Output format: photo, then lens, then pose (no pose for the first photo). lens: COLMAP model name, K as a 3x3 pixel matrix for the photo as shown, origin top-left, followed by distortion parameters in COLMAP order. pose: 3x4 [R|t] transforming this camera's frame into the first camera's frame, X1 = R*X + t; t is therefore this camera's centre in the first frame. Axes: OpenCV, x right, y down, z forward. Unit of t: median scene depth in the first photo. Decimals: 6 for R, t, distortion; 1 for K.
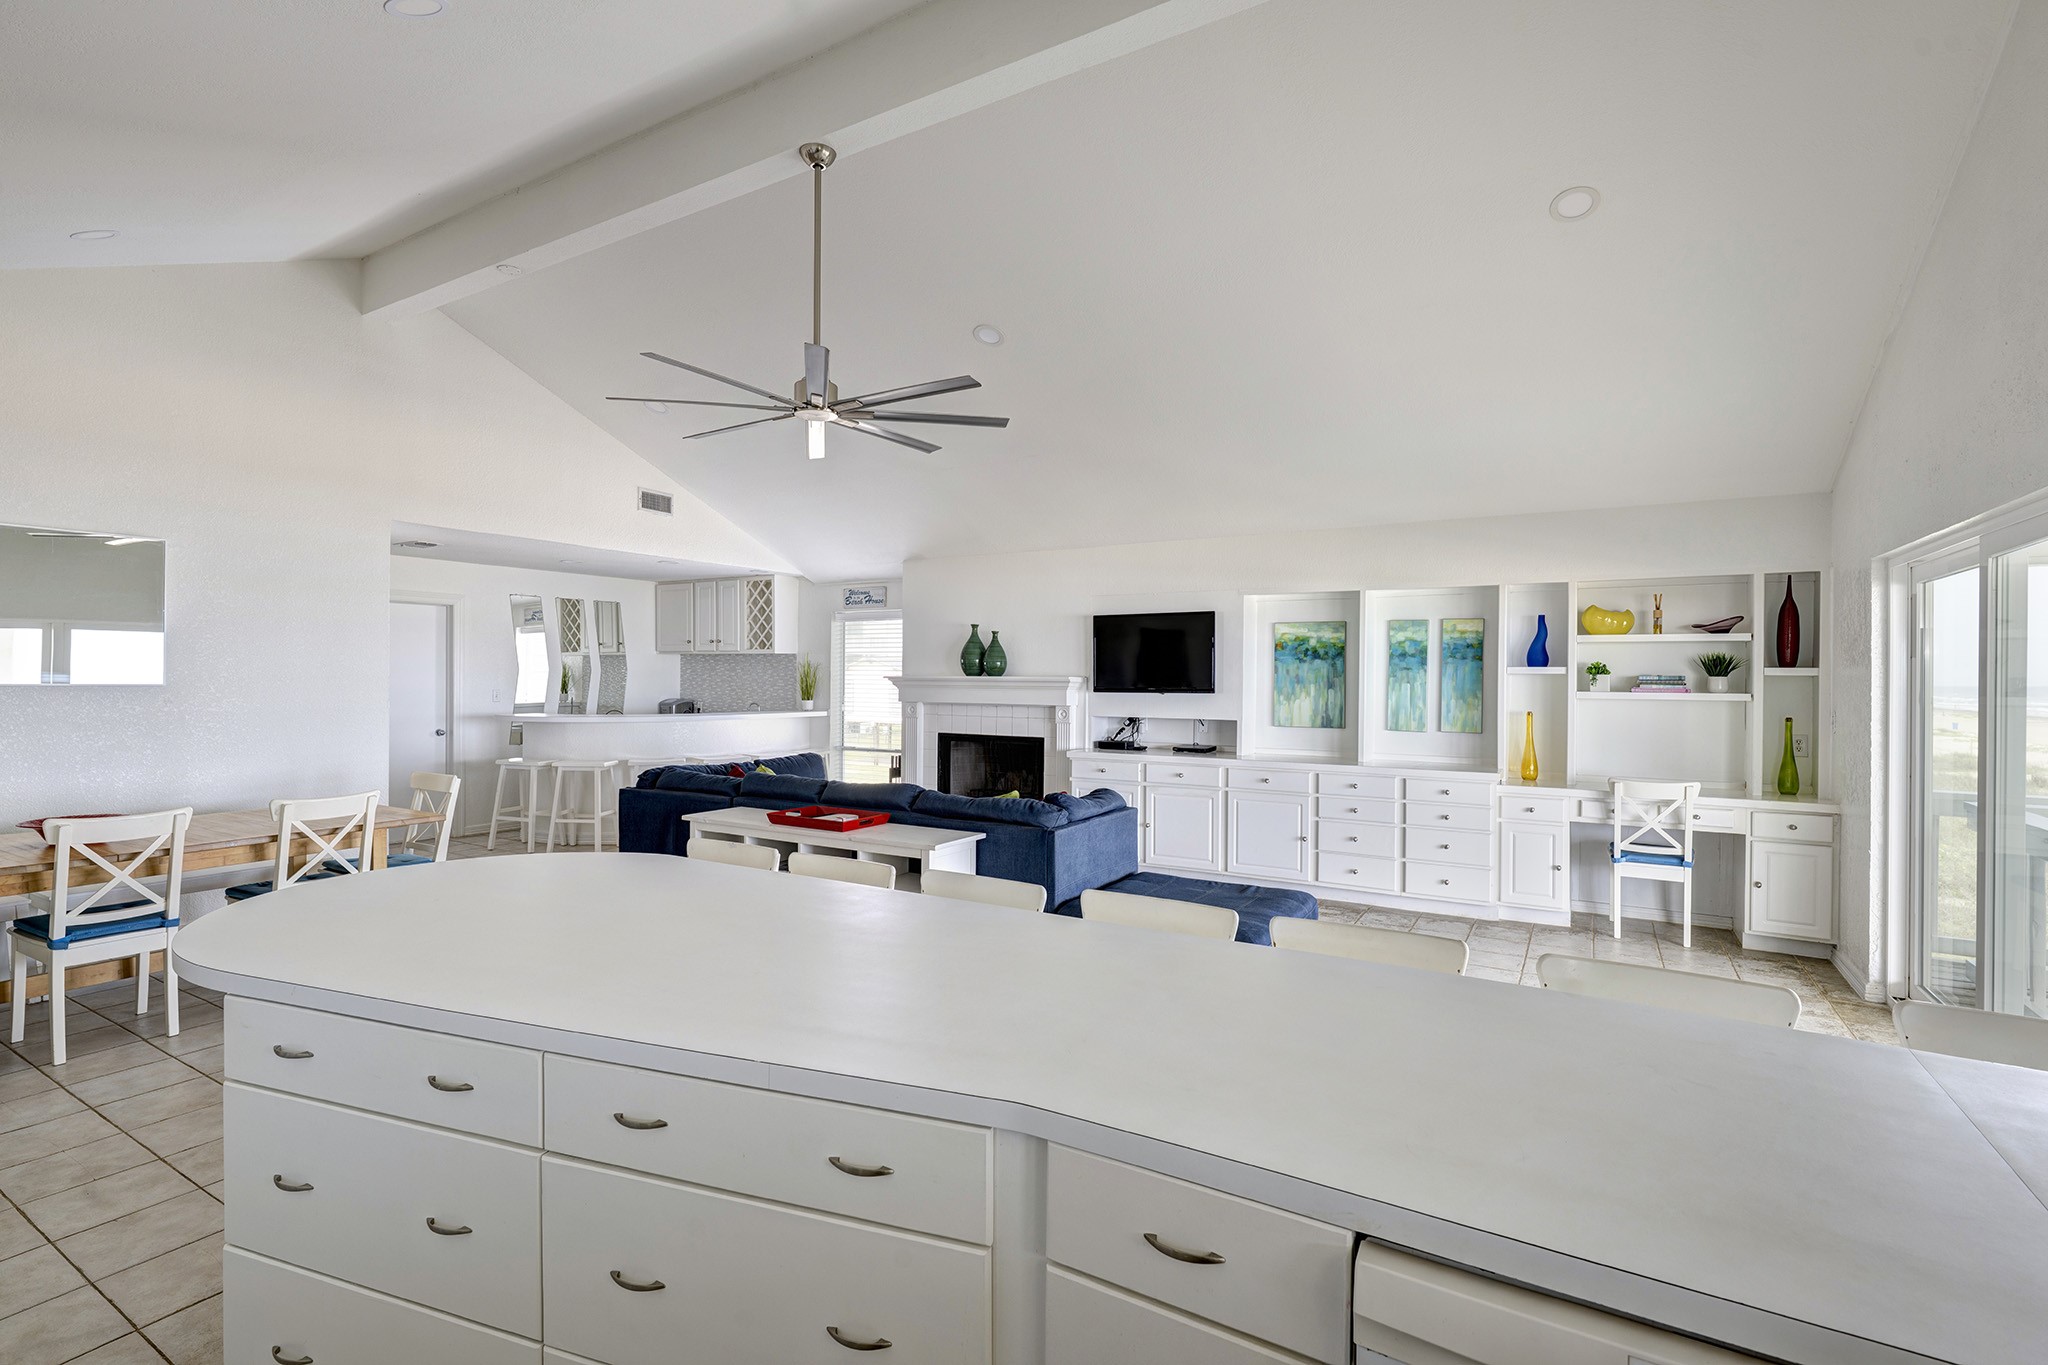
lens RADIAL K [[905.4, 0, 1016.4], [0, 905.4, 676.3], [0, 0, 1]] dist [0.002221, -0.000161]
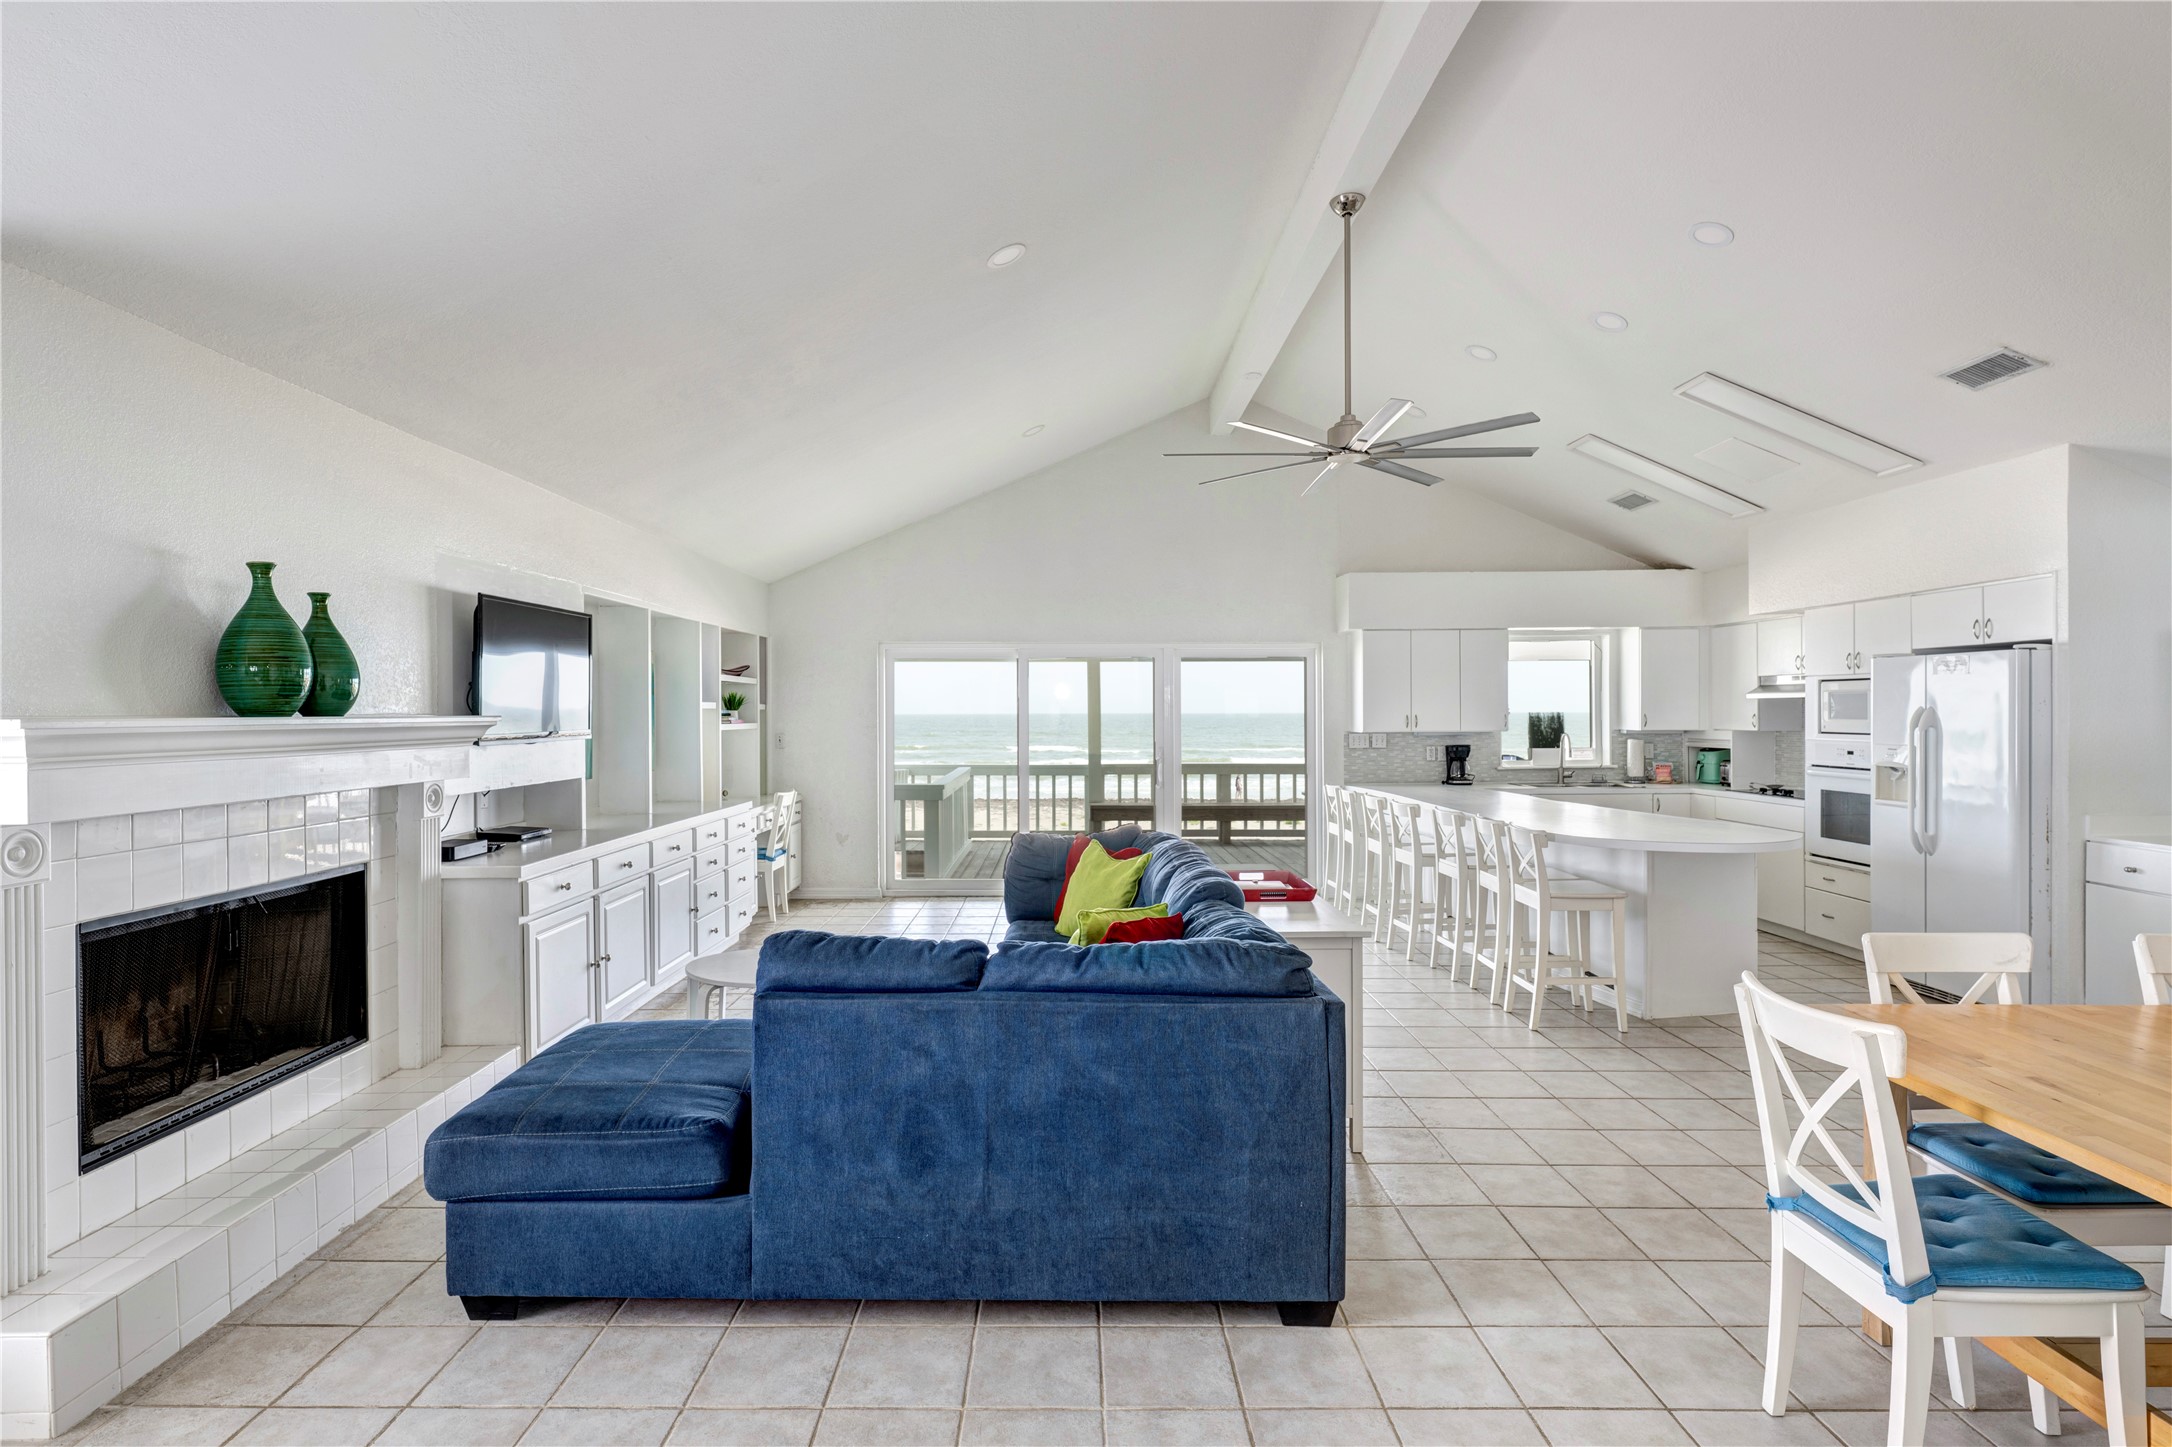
lens RADIAL K [[1098.1, 0, 1072.1], [0, 1098.1, 709.7], [0, 0, 1]] dist [-0.006634, 0.002296]
pose [[-0.518129, -0.005276, 0.855286, -0.639853], [-0.002636, 0.999986, 0.004572, -0.006637], [-0.855299, 0.000115, -0.518135, 1.106895]]
